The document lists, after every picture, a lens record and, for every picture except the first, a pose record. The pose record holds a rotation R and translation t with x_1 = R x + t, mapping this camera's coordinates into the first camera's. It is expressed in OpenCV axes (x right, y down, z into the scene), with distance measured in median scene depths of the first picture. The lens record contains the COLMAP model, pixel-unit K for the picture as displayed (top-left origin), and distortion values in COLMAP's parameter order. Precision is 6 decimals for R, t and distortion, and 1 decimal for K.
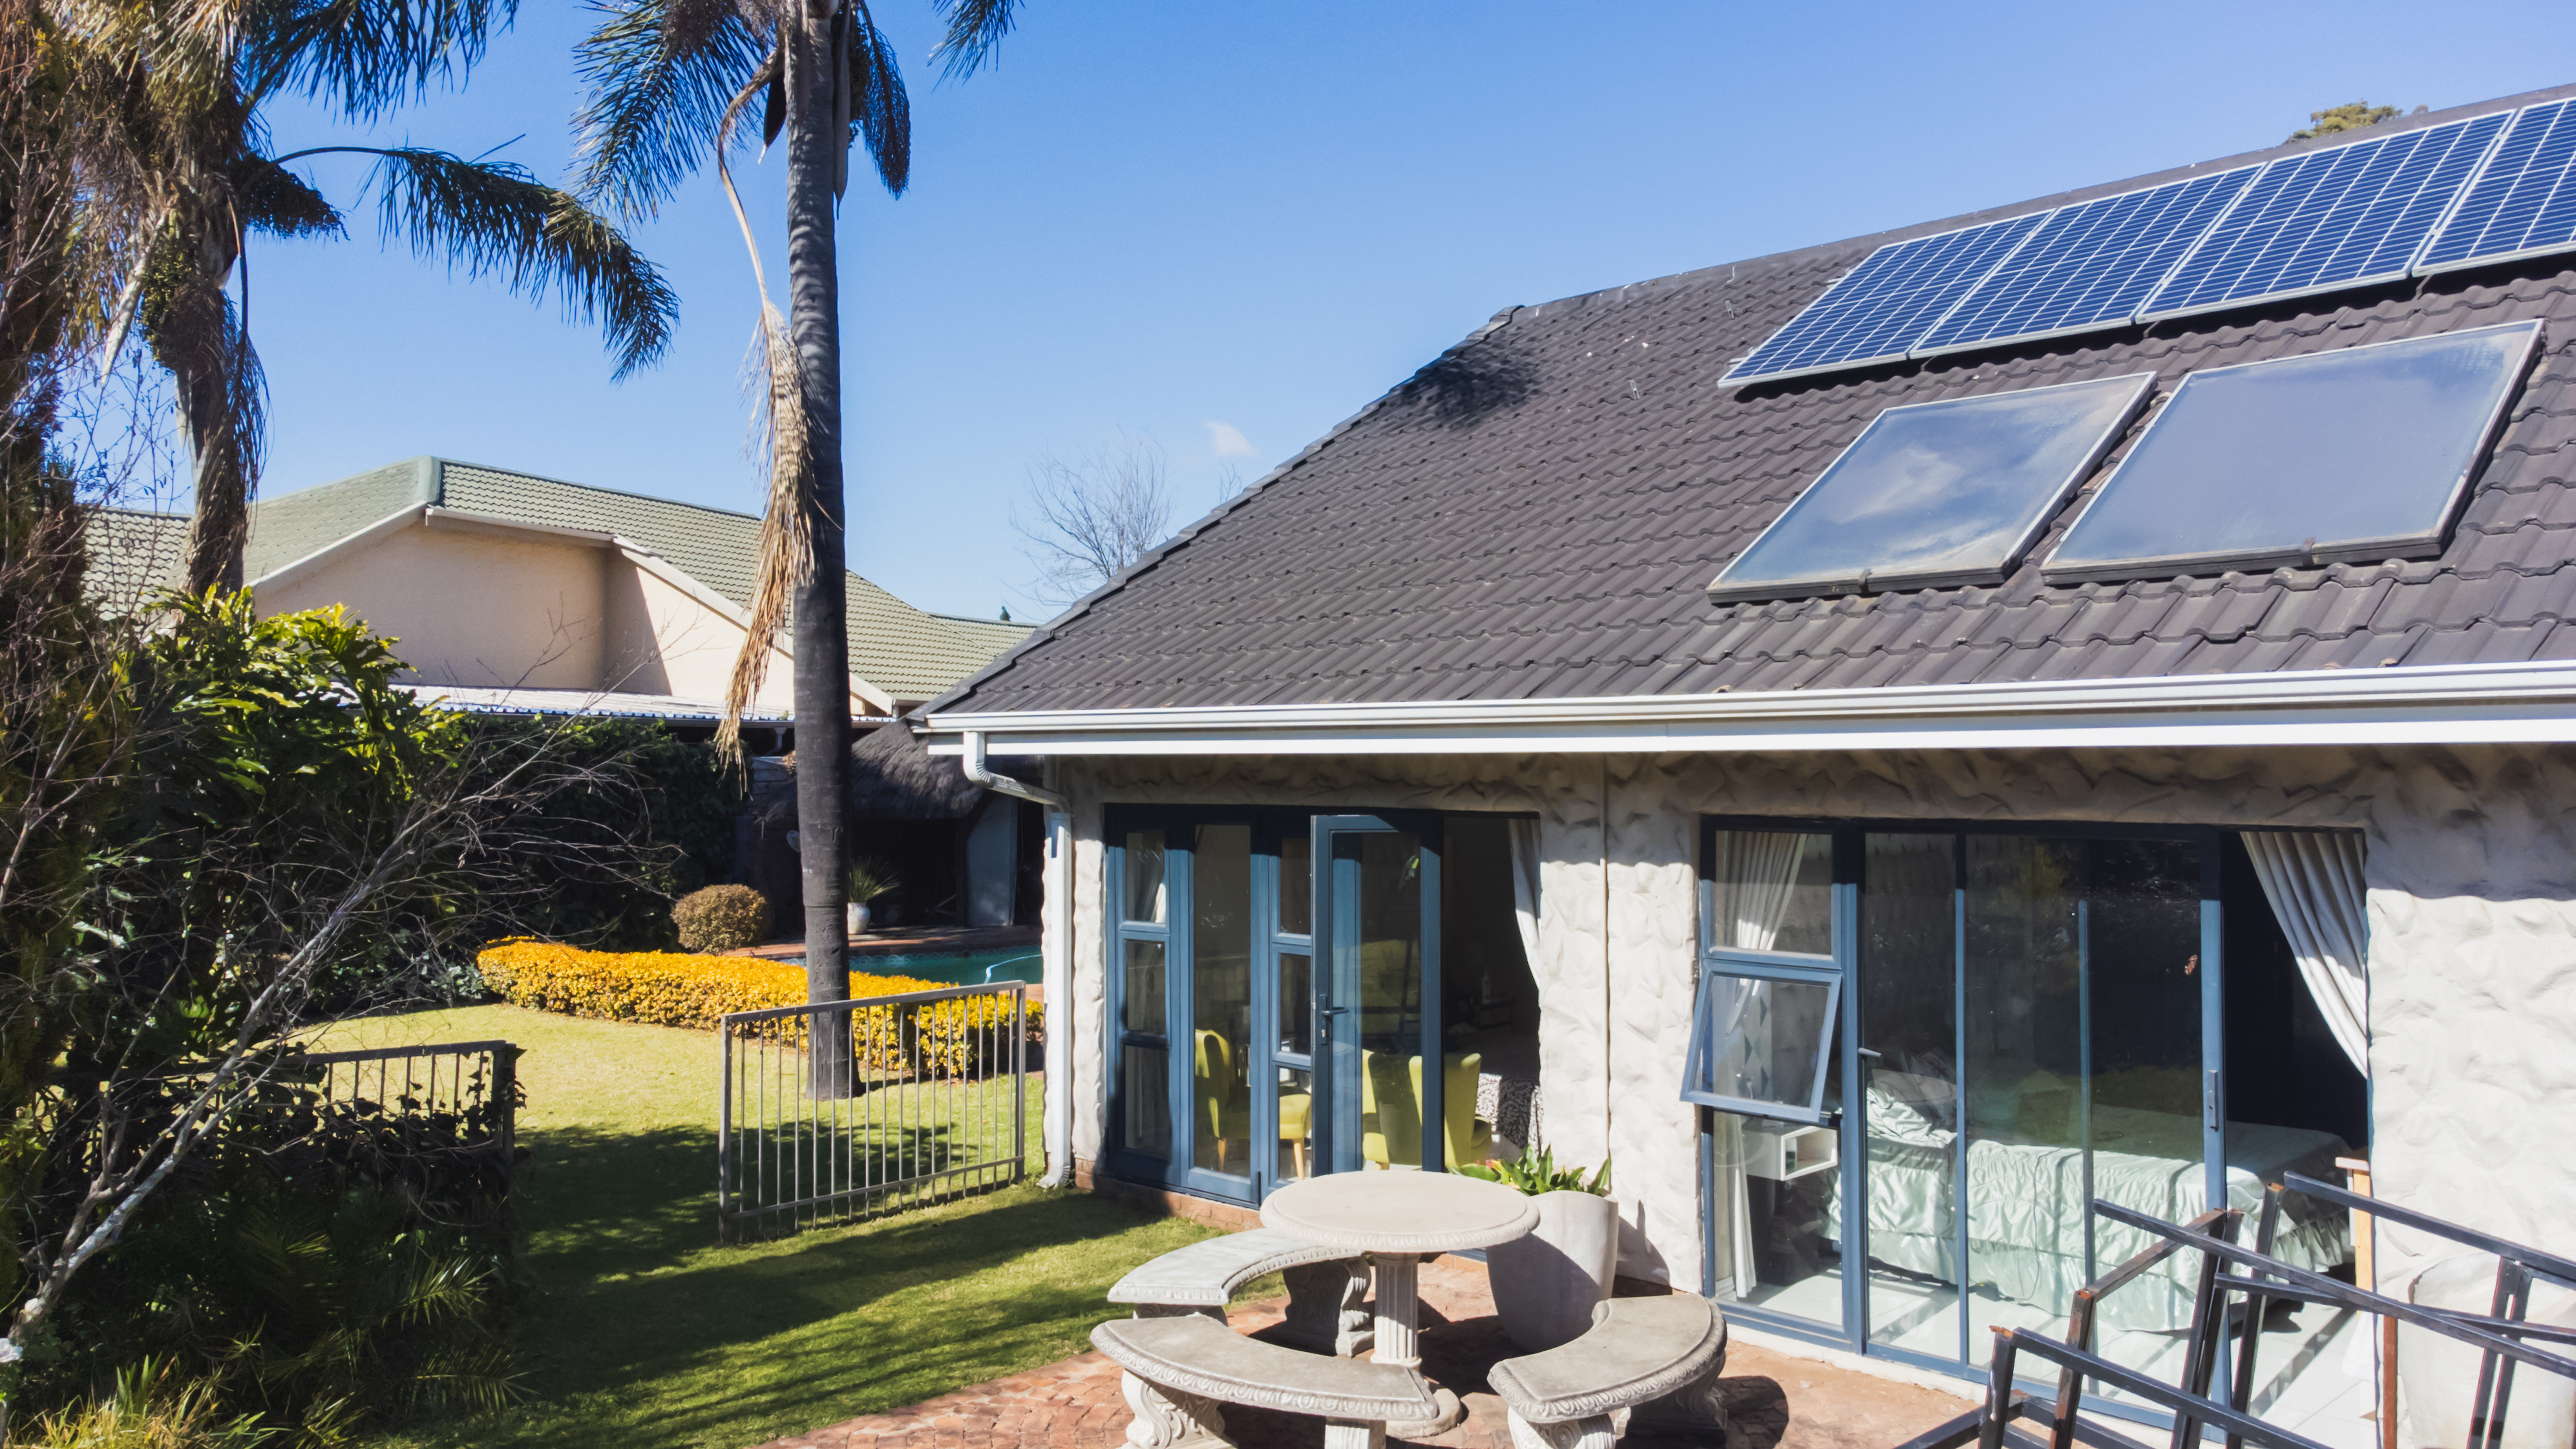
lens RADIAL K [[1942.9, 0, 1290.0], [0, 1942.9, 714.9], [0, 0, 1]] dist [-0.006928, 0.103217]
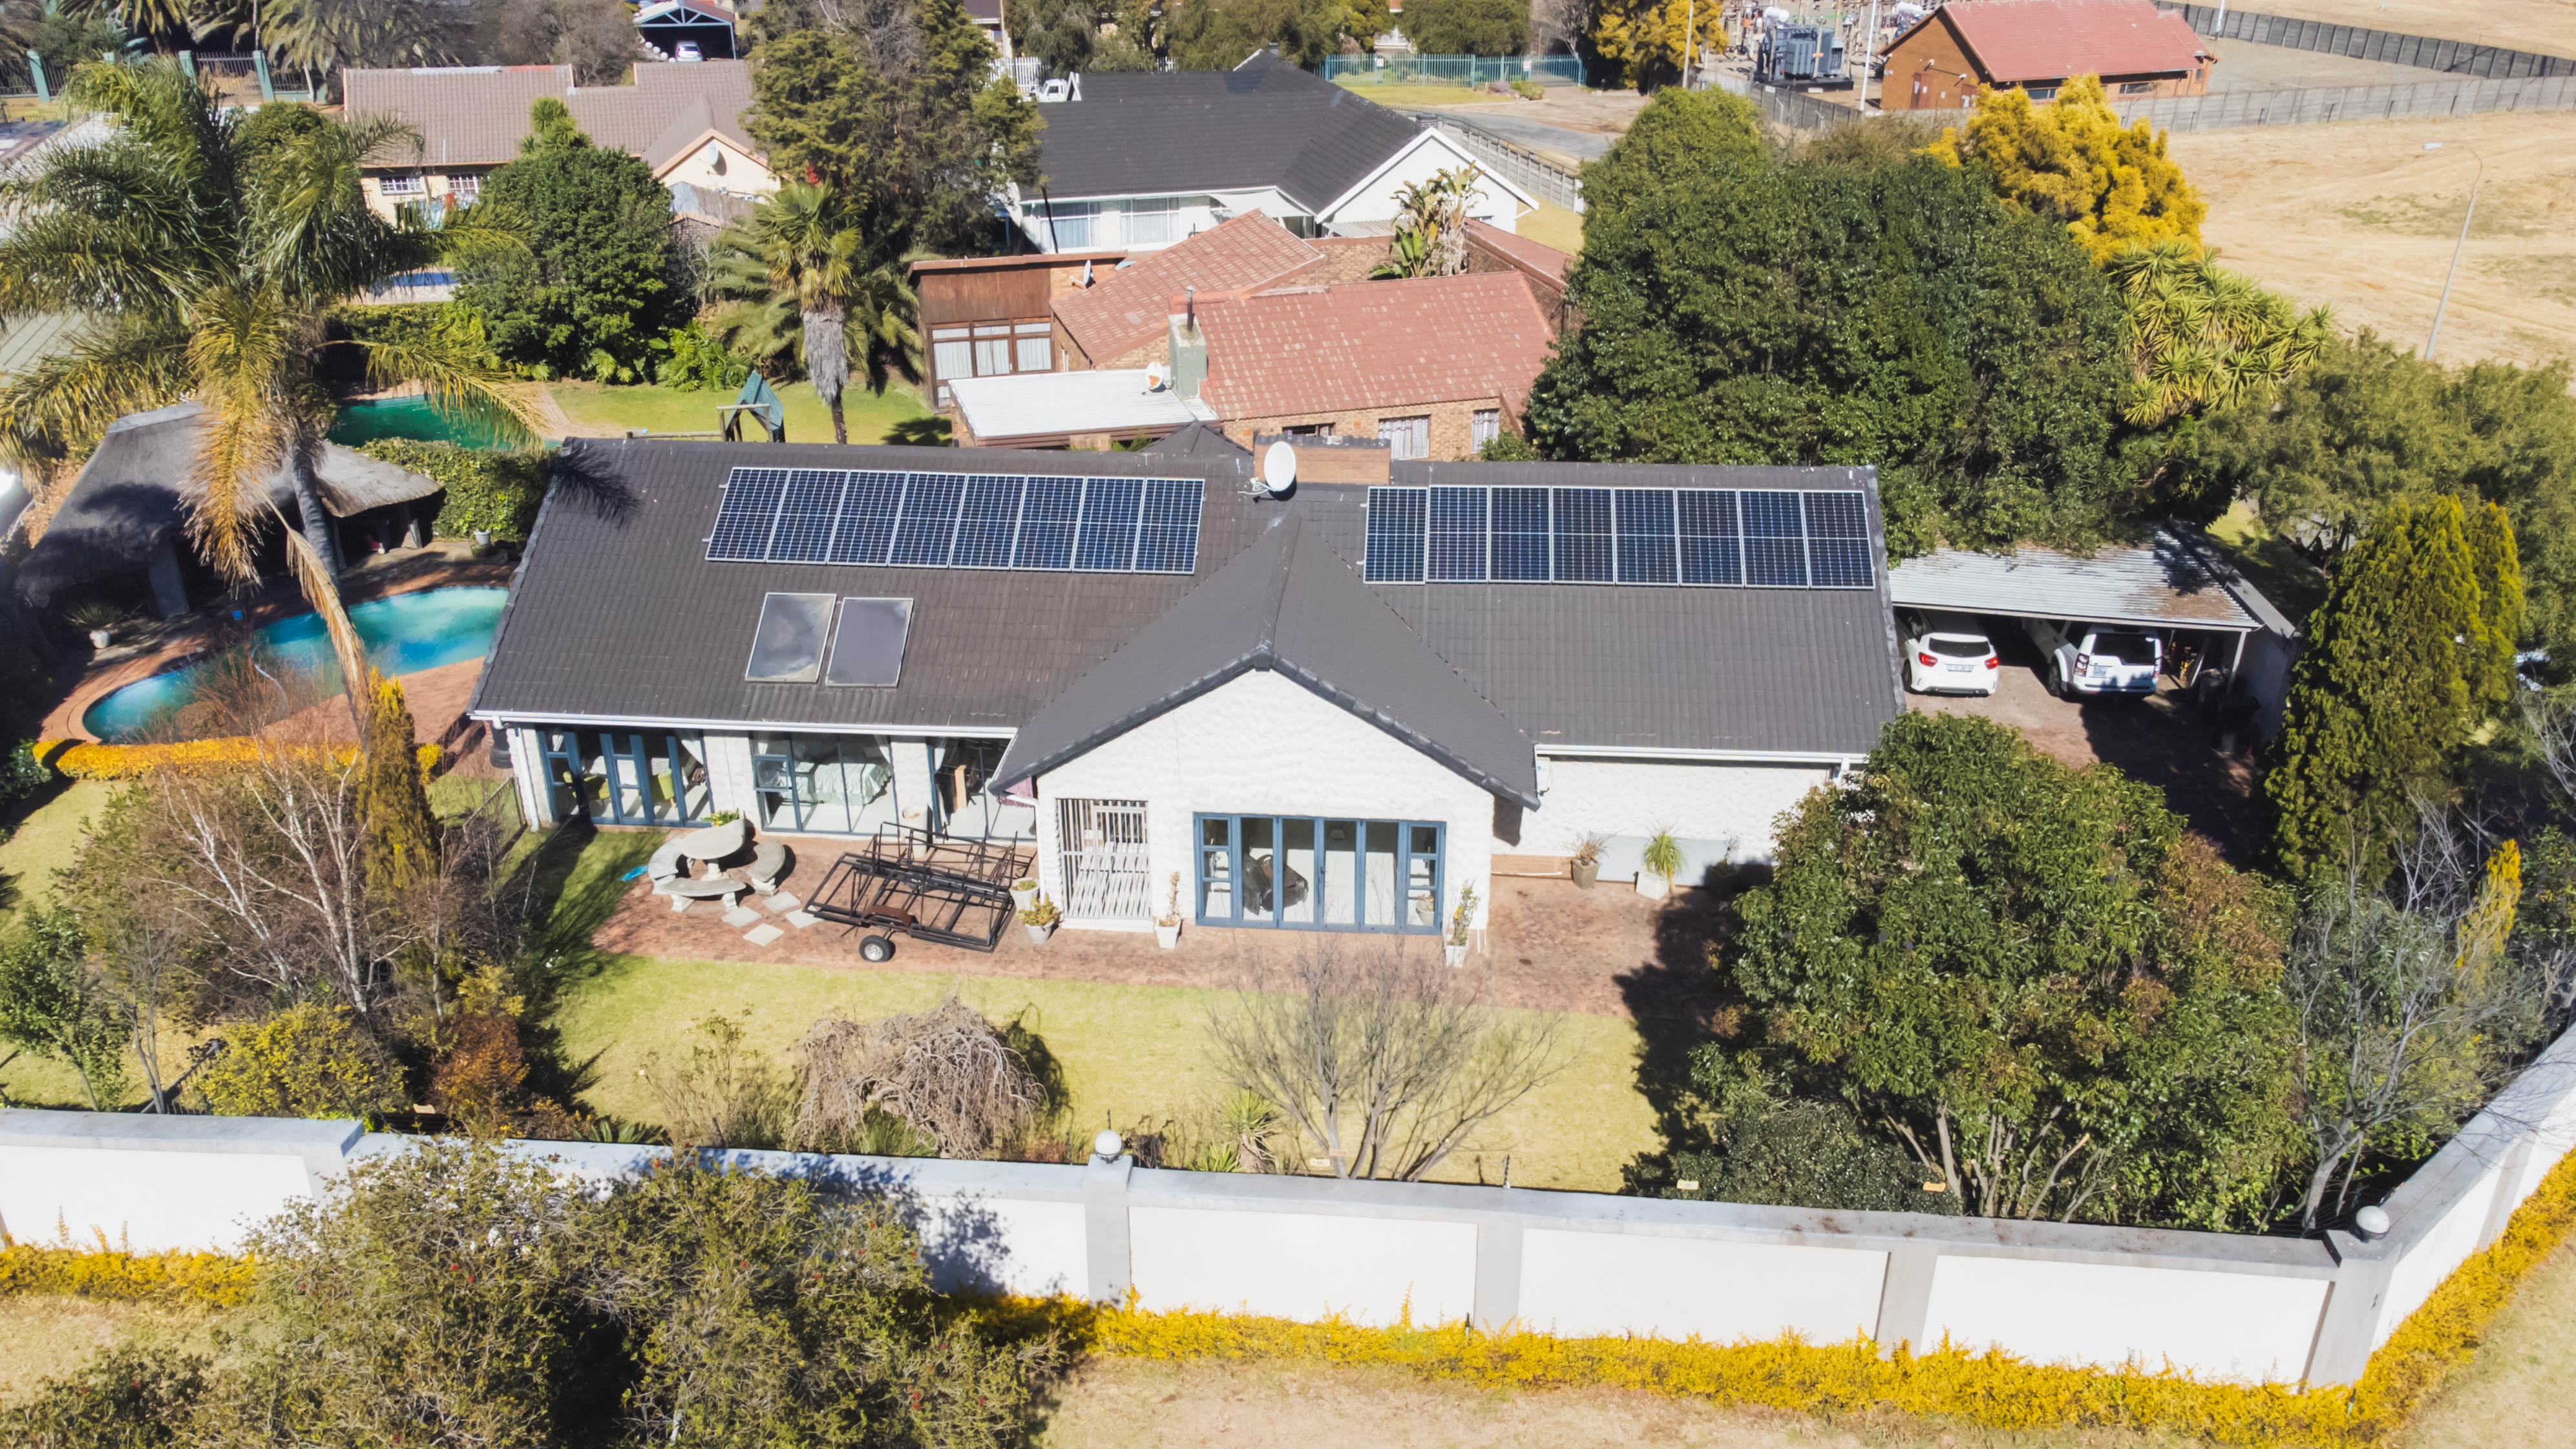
lens RADIAL K [[1942.9, 0, 1290.0], [0, 1942.9, 714.9], [0, 0, 1]] dist [-0.006928, 0.103217]
pose [[0.775054, -0.278597, 0.567164, -1.180922], [-0.013868, 0.889845, 0.456052, -1.795630], [-0.631742, -0.361331, 0.685814, -2.446100]]
